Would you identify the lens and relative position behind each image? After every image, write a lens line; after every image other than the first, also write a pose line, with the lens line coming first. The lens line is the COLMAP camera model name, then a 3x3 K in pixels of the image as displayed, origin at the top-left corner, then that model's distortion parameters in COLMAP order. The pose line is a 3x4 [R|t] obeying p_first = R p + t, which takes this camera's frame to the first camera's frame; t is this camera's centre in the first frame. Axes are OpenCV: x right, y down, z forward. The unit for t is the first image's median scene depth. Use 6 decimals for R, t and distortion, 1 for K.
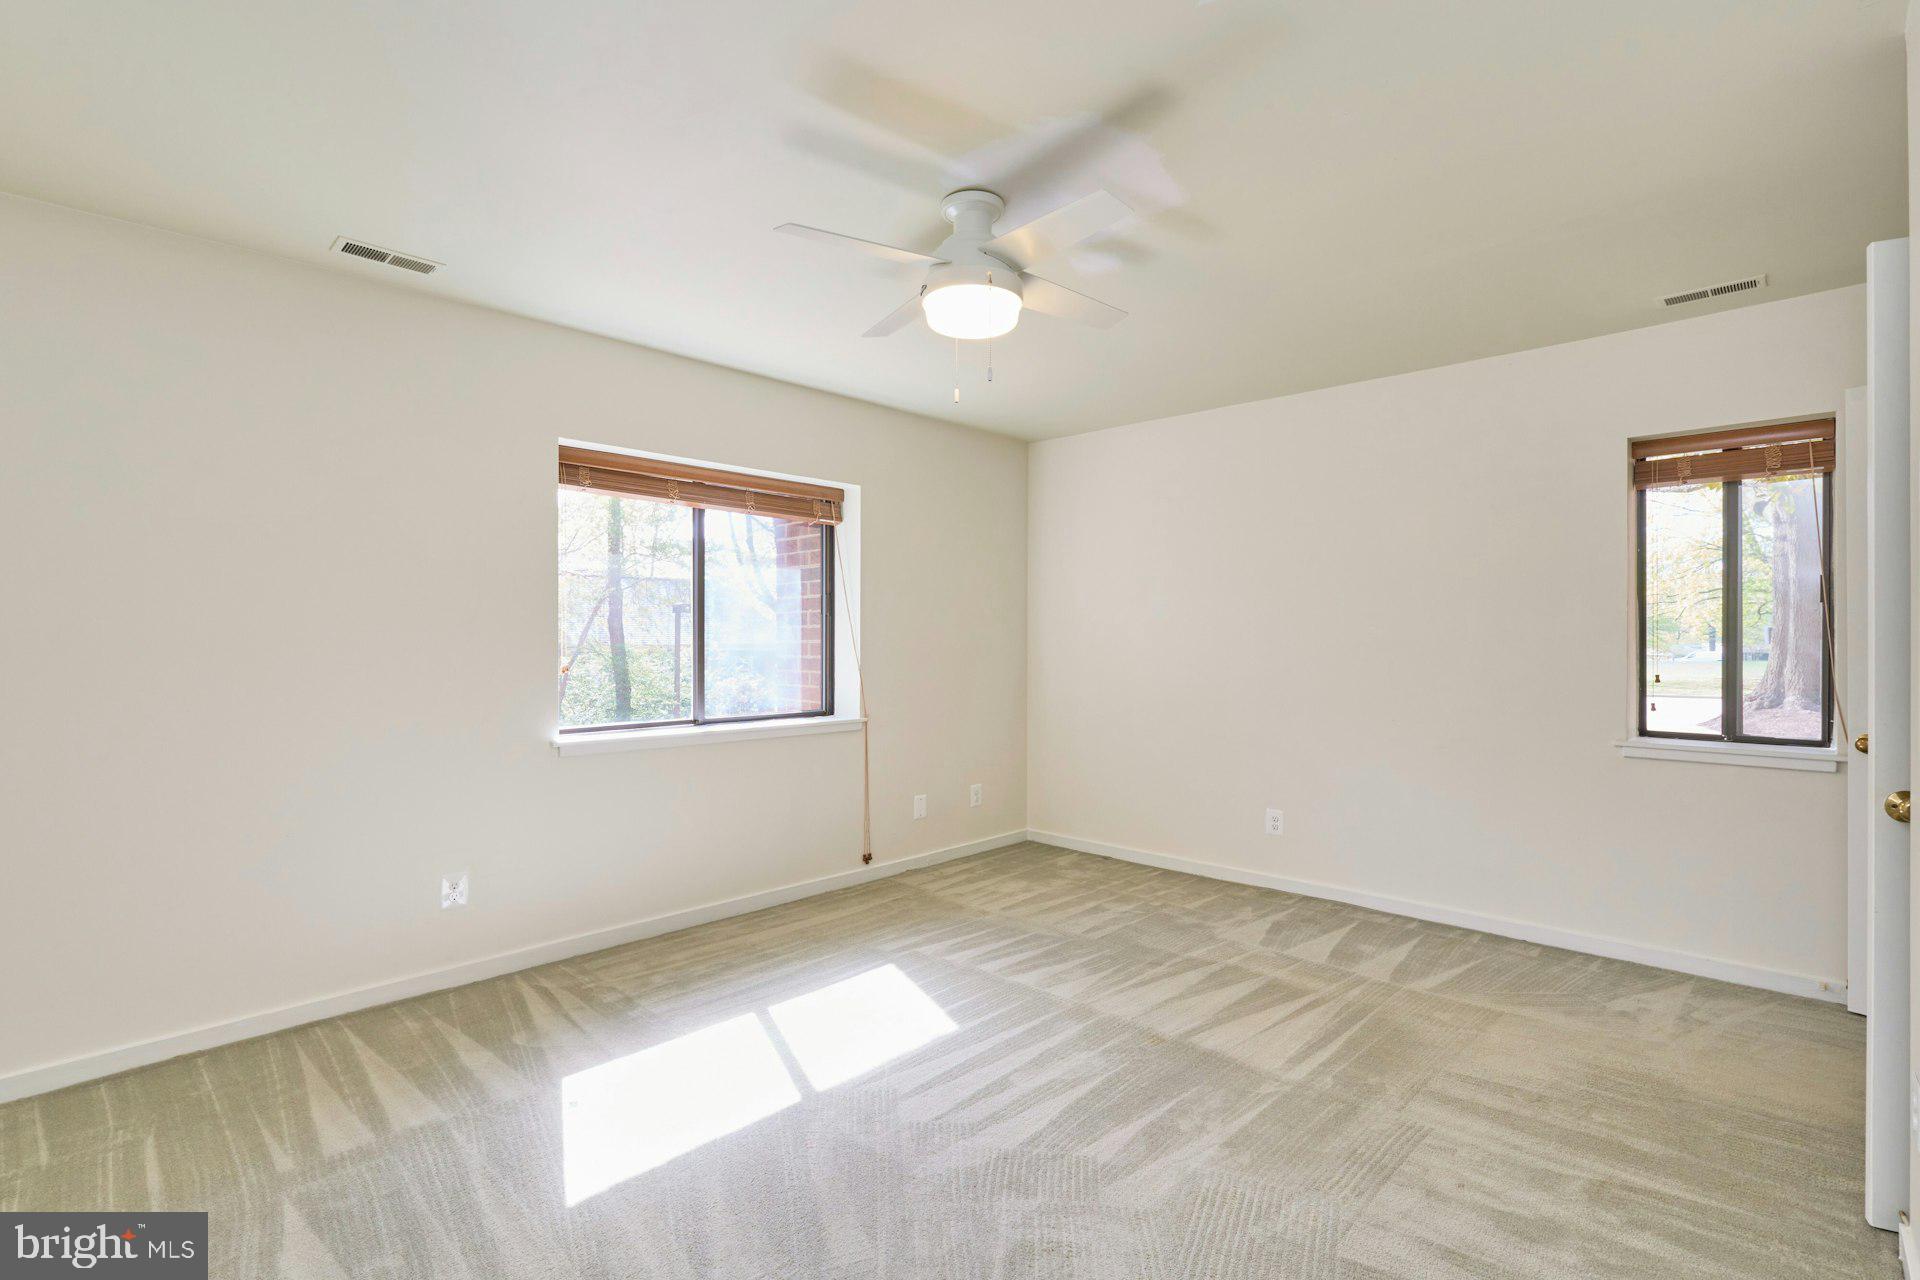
lens RADIAL K [[889.4, 0, 960.1], [0, 889.4, 638.2], [0, 0, 1]] dist [-0.006326, -0.000793]
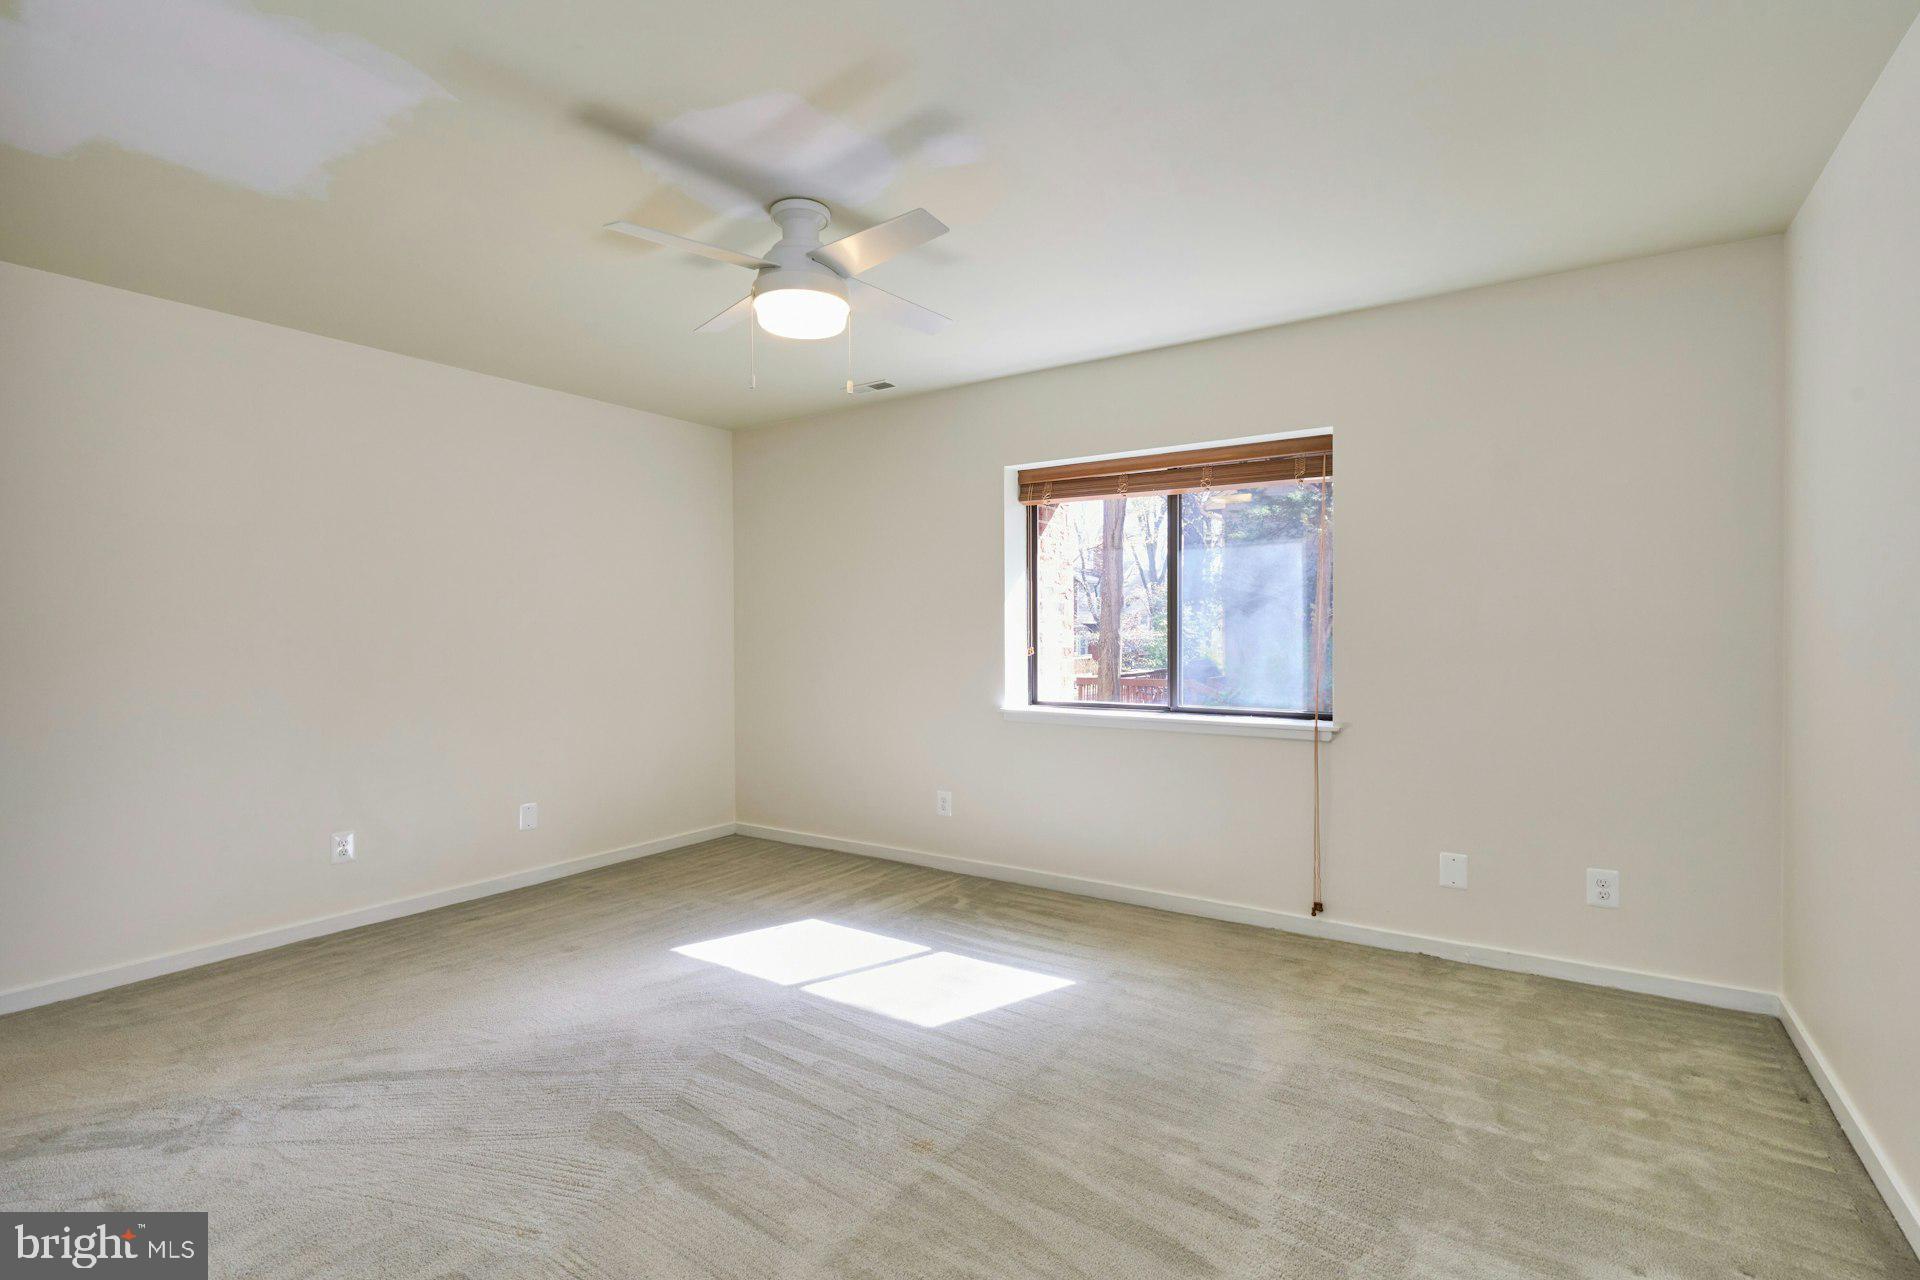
lens RADIAL K [[889.4, 0, 955.9], [0, 889.4, 646.9], [0, 0, 1]] dist [-0.006326, -0.000793]
pose [[0.174556, 0.017432, -0.984493, 0.652262], [0.004985, 0.999815, 0.018587, 0.003766], [0.984635, -0.008152, 0.174437, 0.597163]]
